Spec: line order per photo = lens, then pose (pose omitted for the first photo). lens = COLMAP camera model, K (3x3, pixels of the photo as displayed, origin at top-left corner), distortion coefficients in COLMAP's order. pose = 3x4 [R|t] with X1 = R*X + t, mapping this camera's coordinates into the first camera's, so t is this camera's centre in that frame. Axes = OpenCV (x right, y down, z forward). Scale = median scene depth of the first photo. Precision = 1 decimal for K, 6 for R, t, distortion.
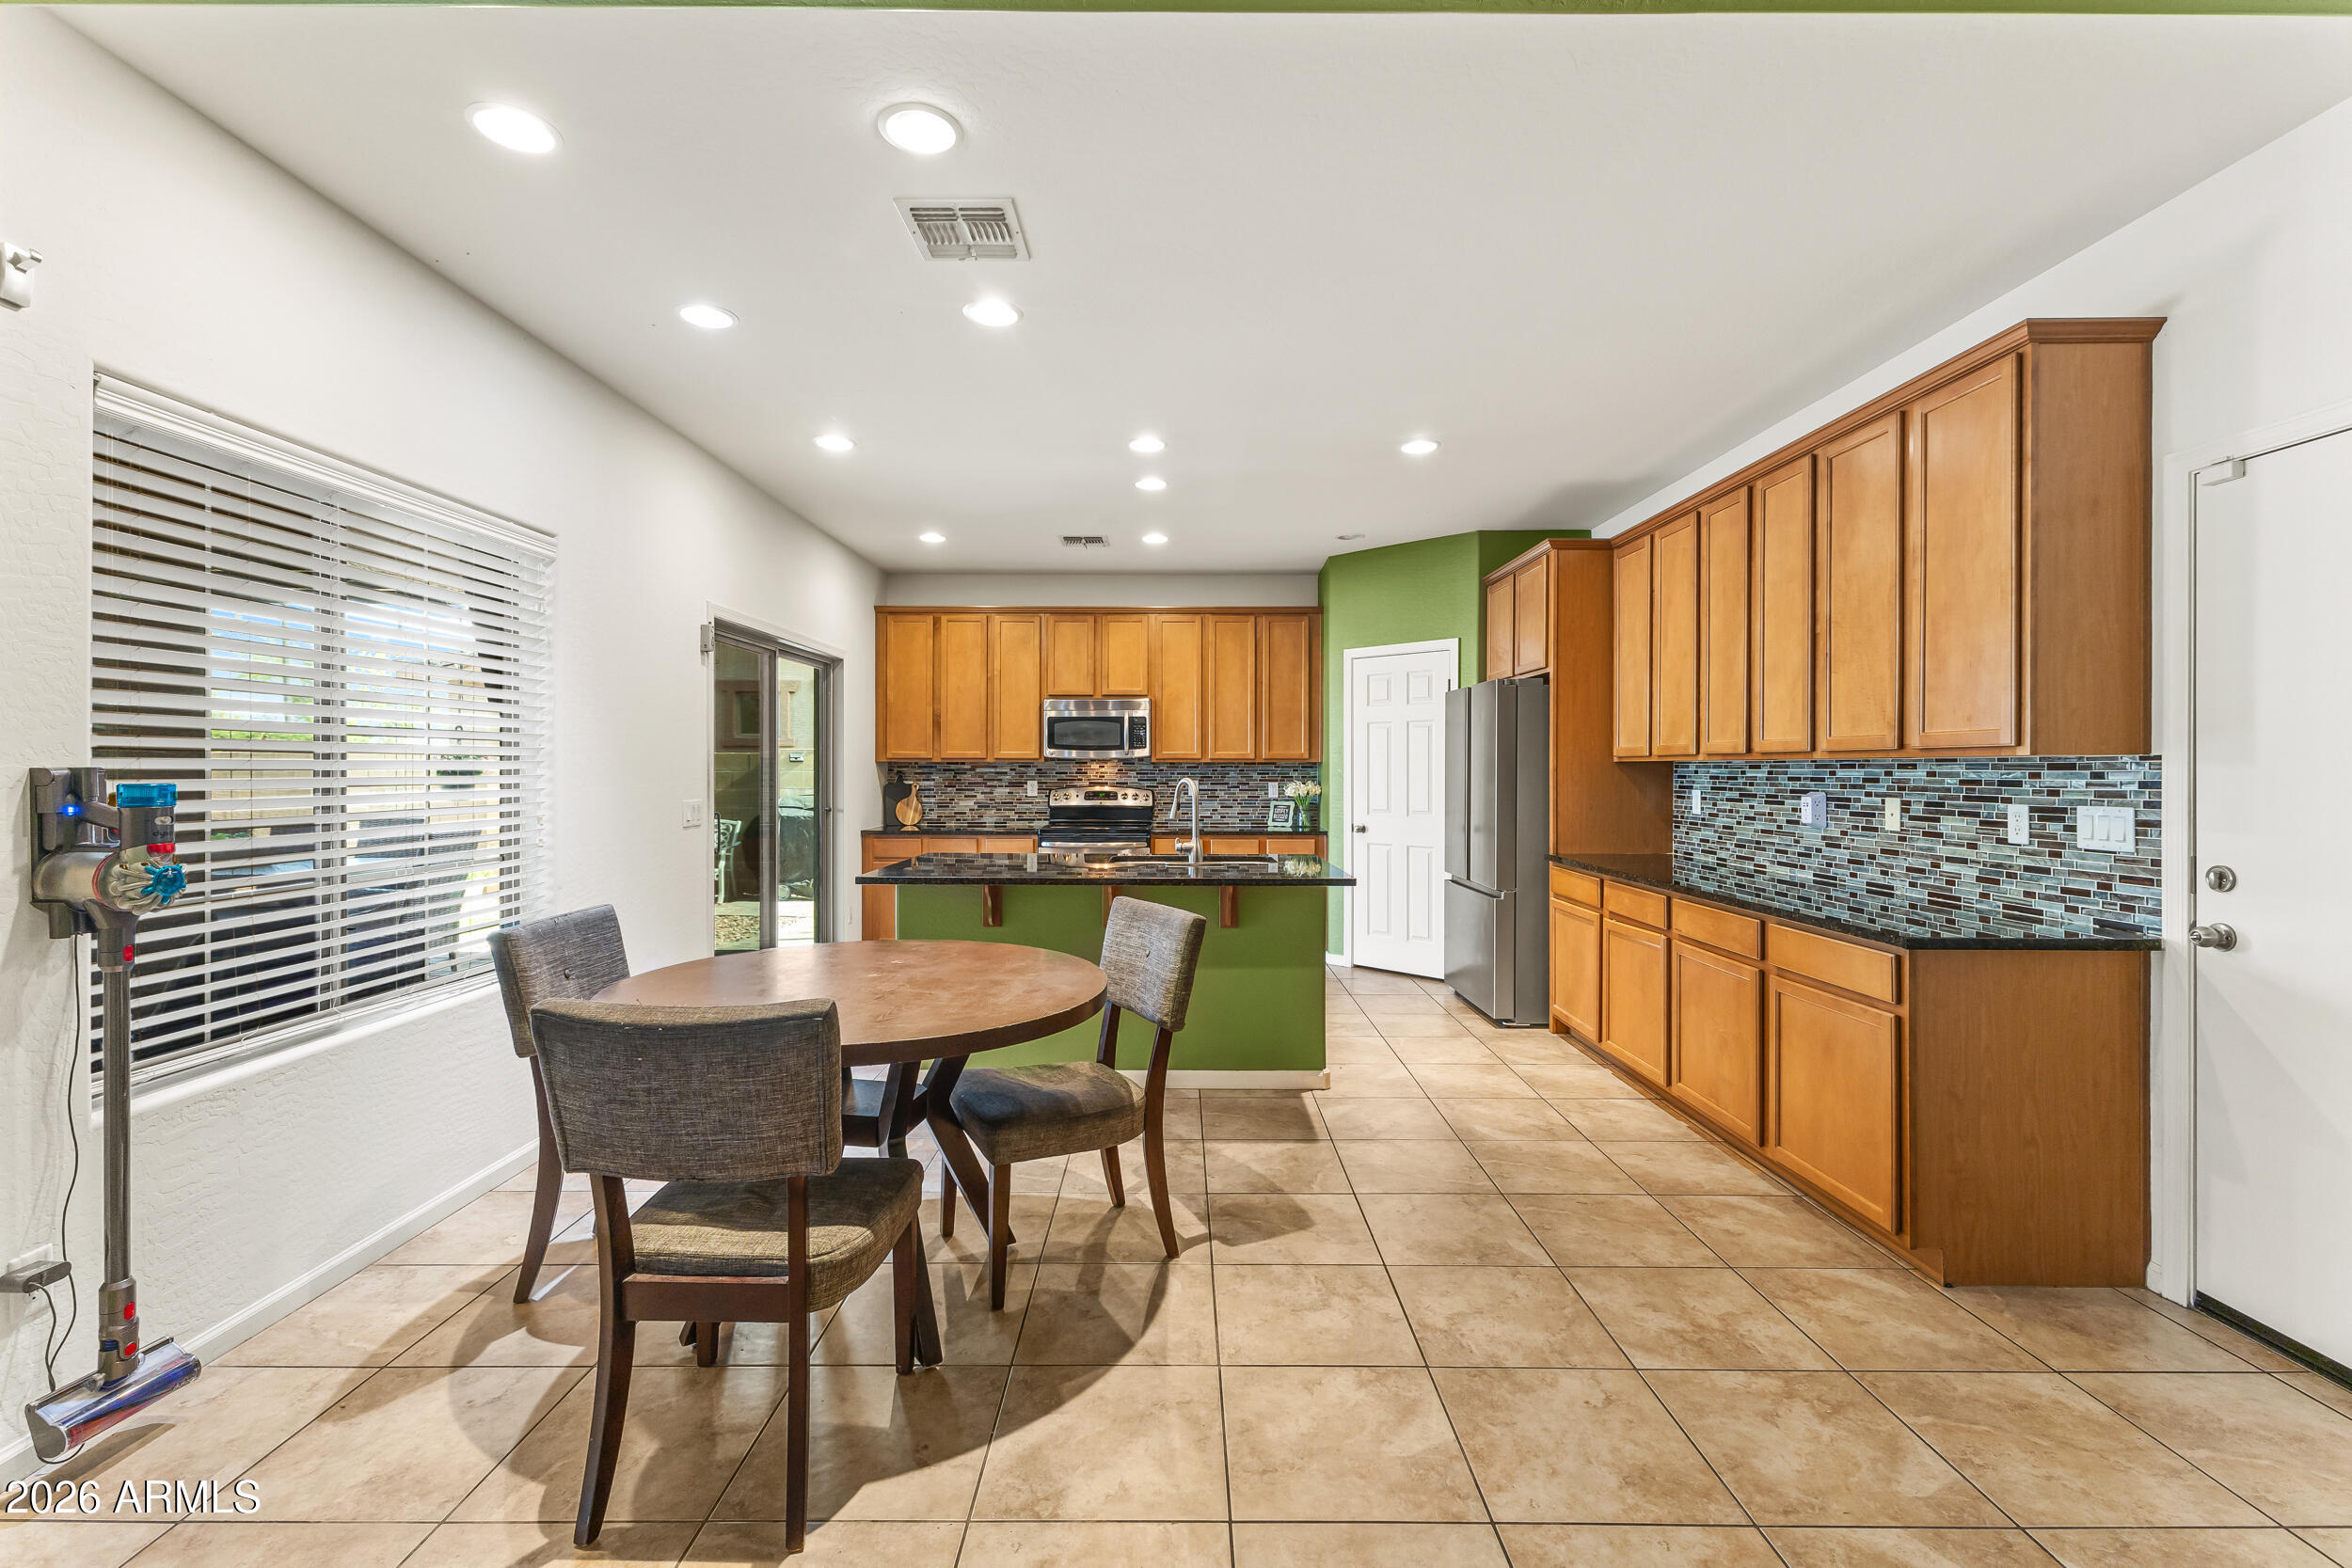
lens RADIAL K [[1020.5, 0, 1176.6], [0, 1020.5, 774.9], [0, 0, 1]] dist [0.009048, 0.000808]
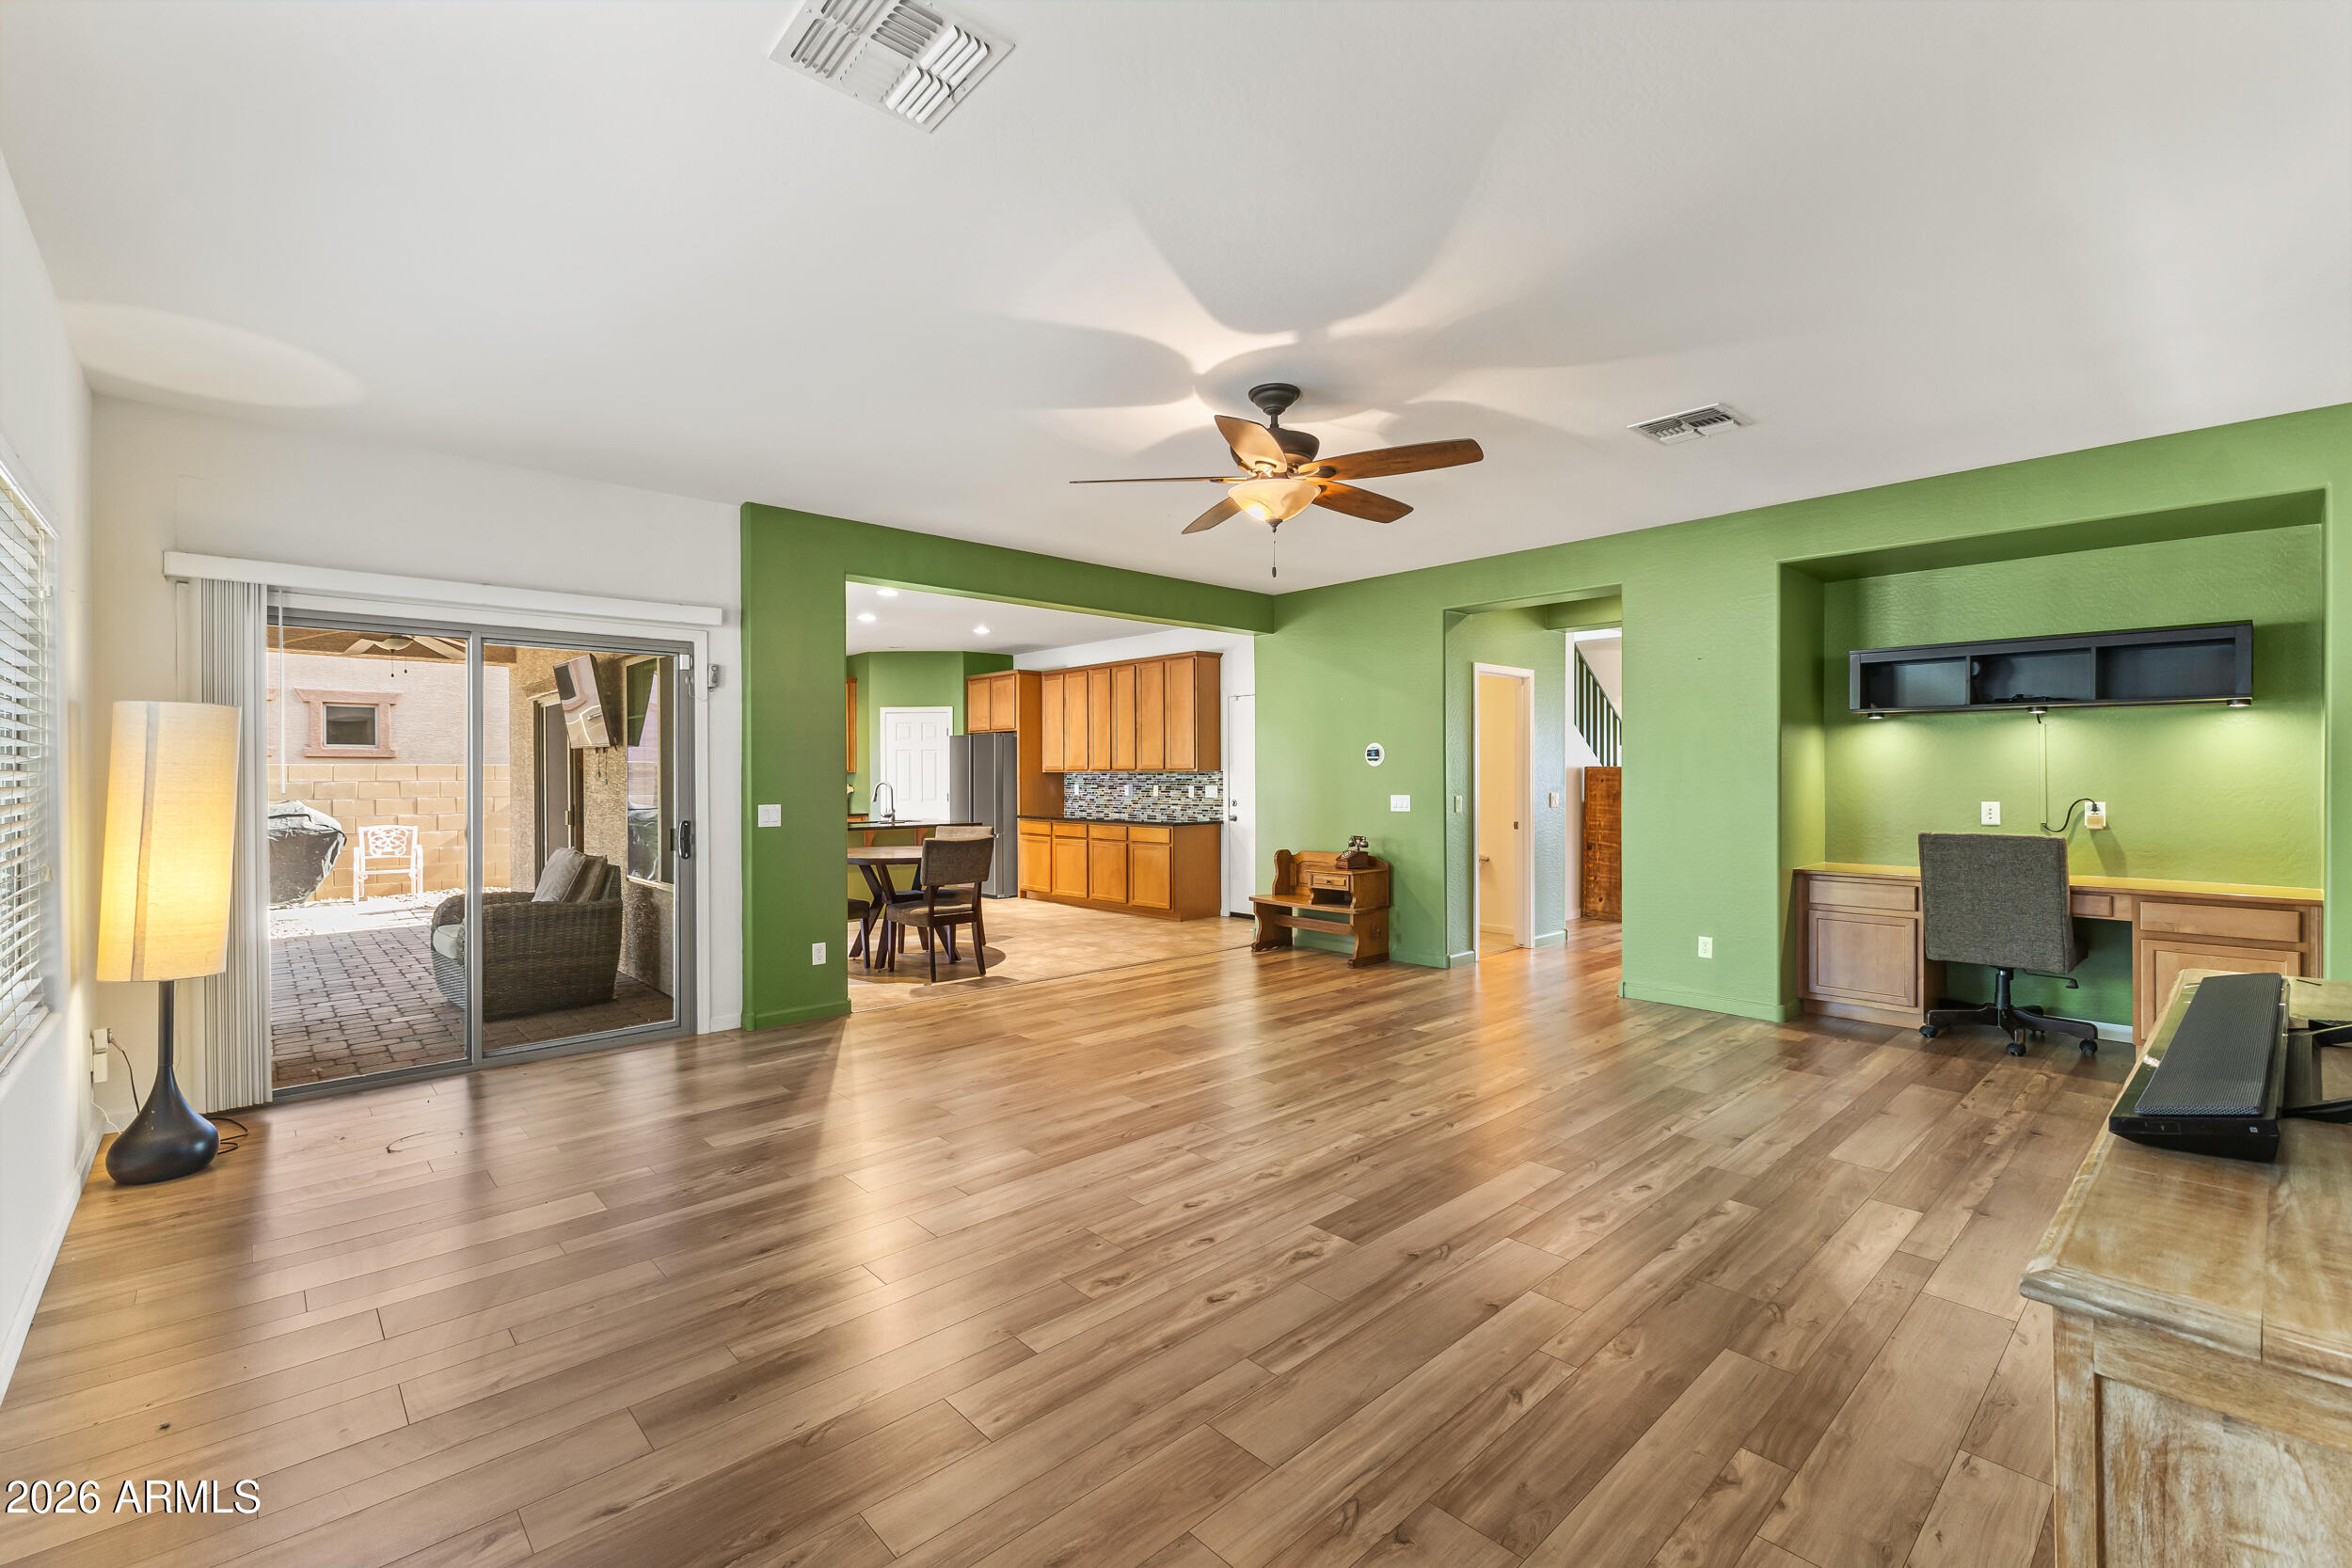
lens RADIAL K [[1020.5, 0, 1176.9], [0, 1020.5, 777.0], [0, 0, 1]] dist [0.009048, 0.000808]
pose [[0.734761, -0.007007, 0.678290, -0.710811], [0.009593, 0.999954, -0.000062, 0.000308], [-0.678258, 0.006552, 0.734794, -0.681175]]
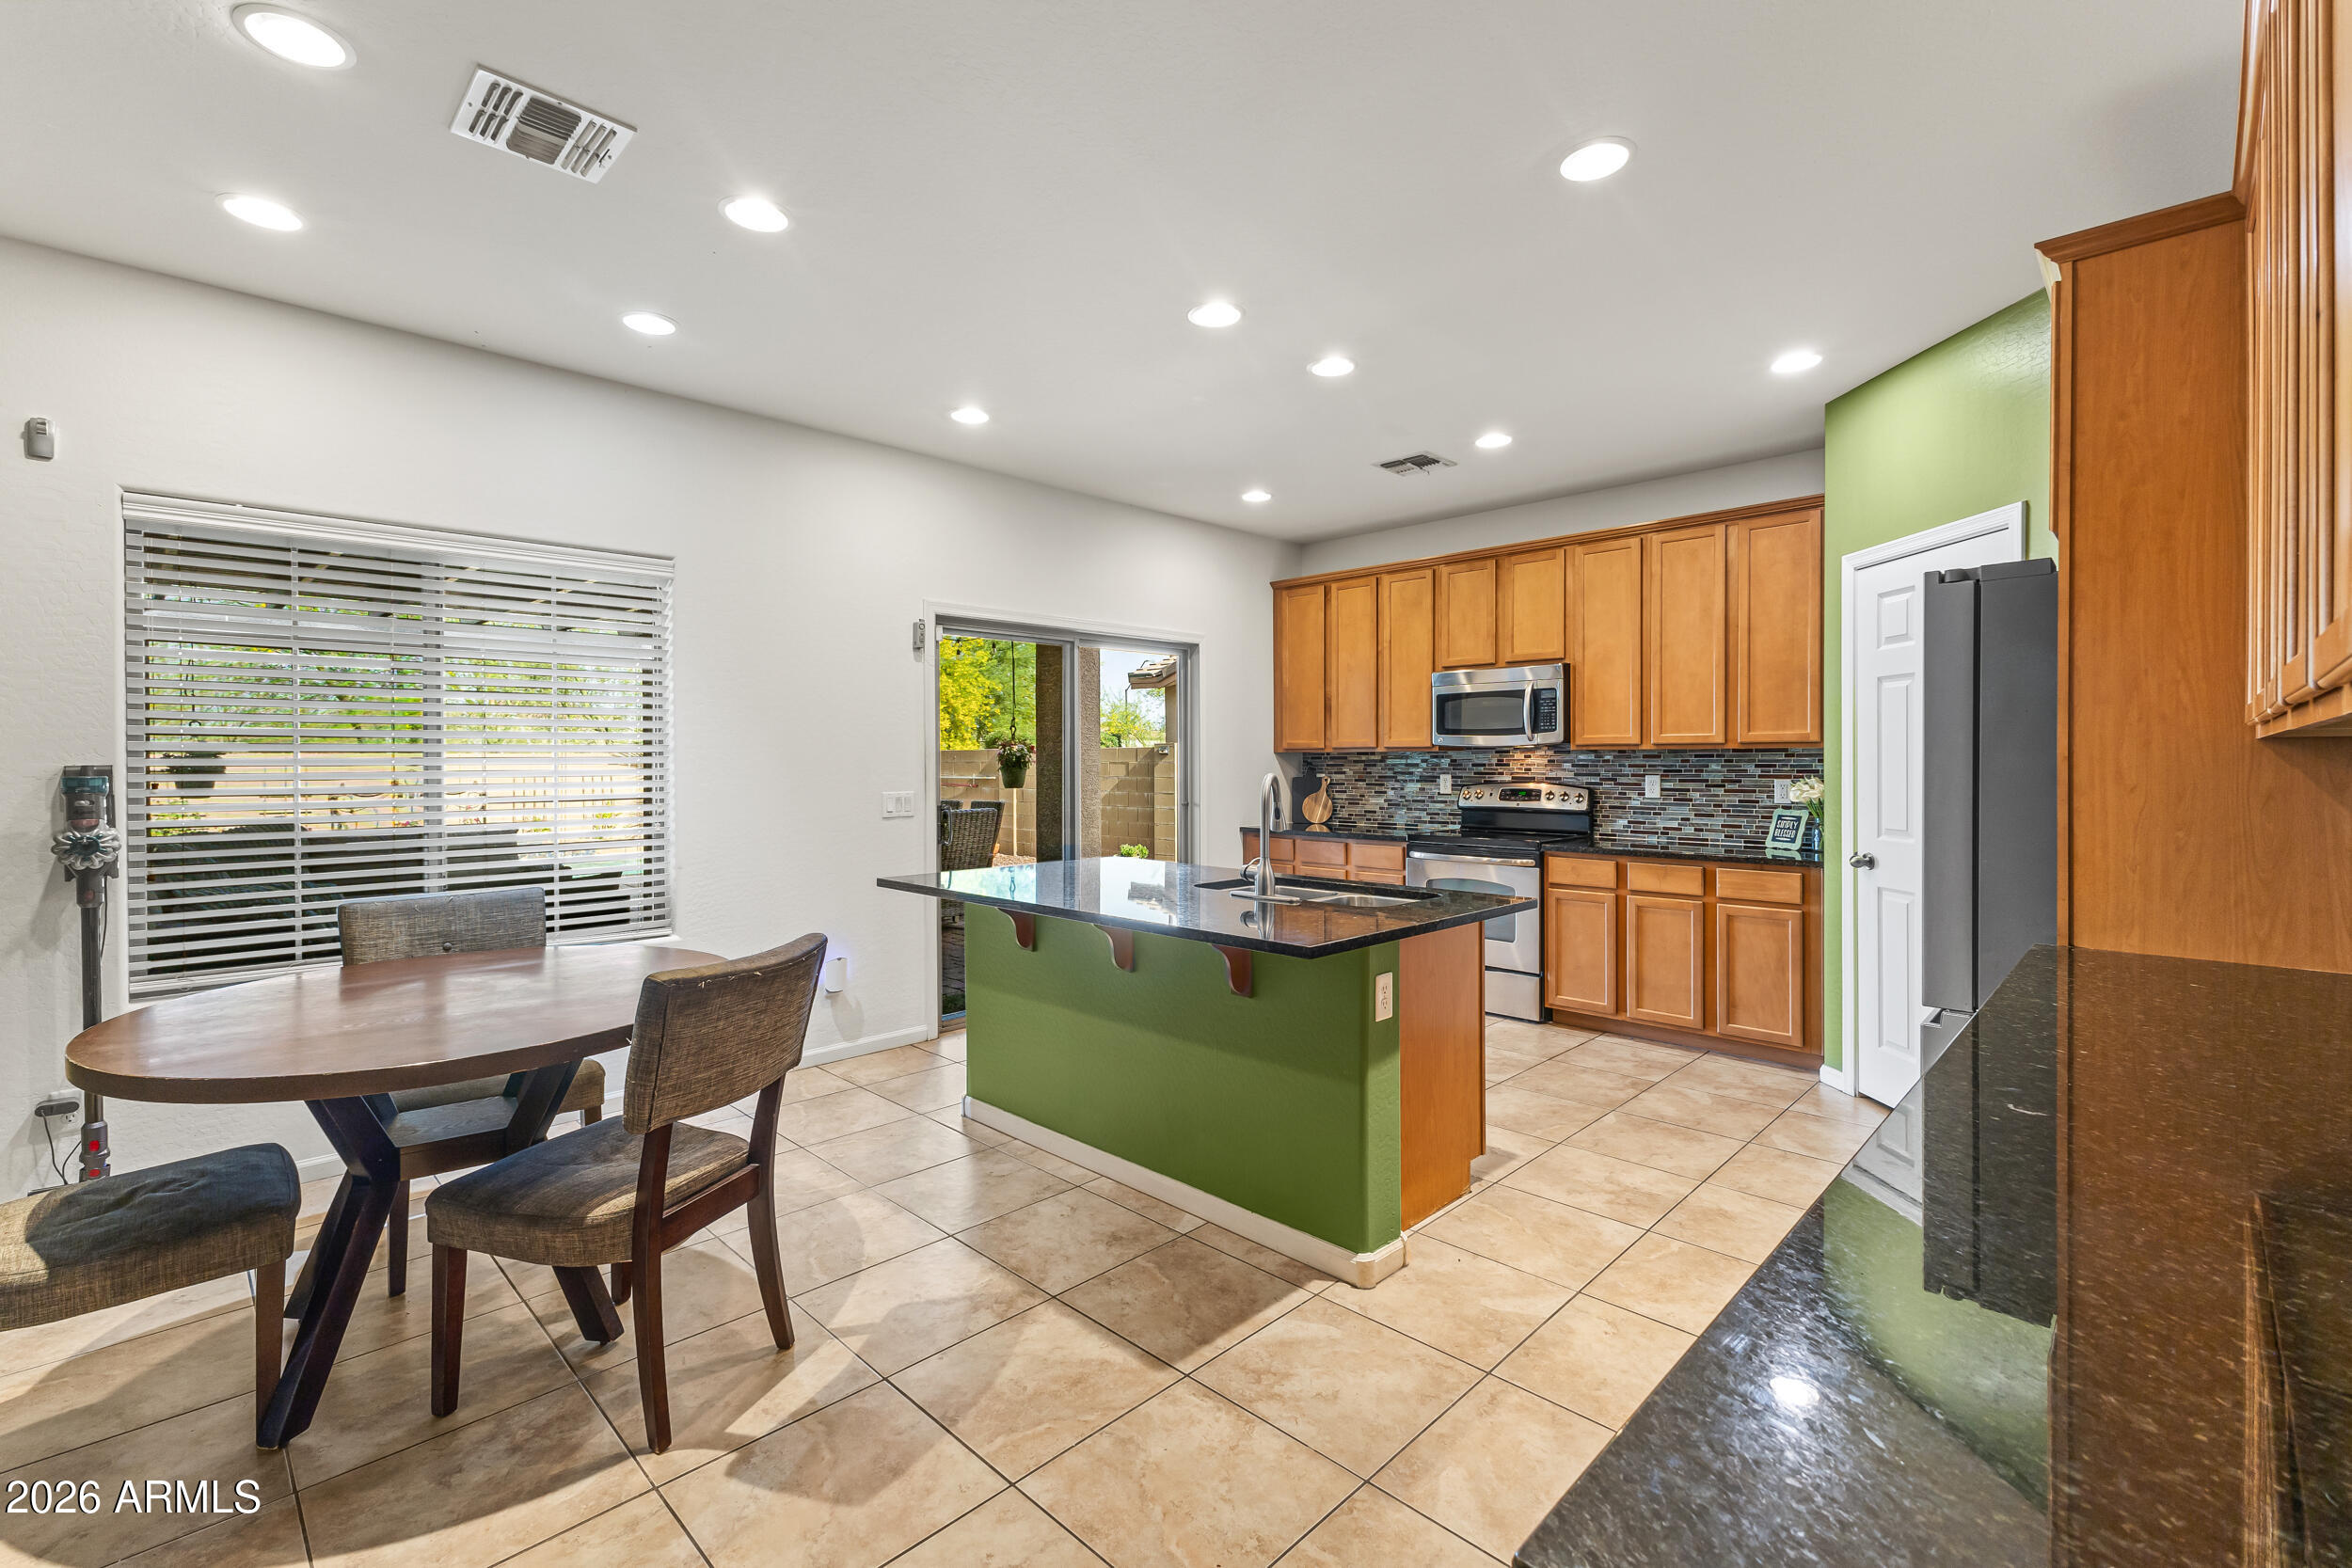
lens RADIAL K [[1020.5, 0, 1176.4], [0, 1020.5, 773.8], [0, 0, 1]] dist [0.009048, 0.000808]
pose [[0.710590, 0.005676, -0.703584, 0.343824], [0.000382, 0.999964, 0.008452, -0.002308], [0.703607, -0.006275, 0.710562, 0.342054]]
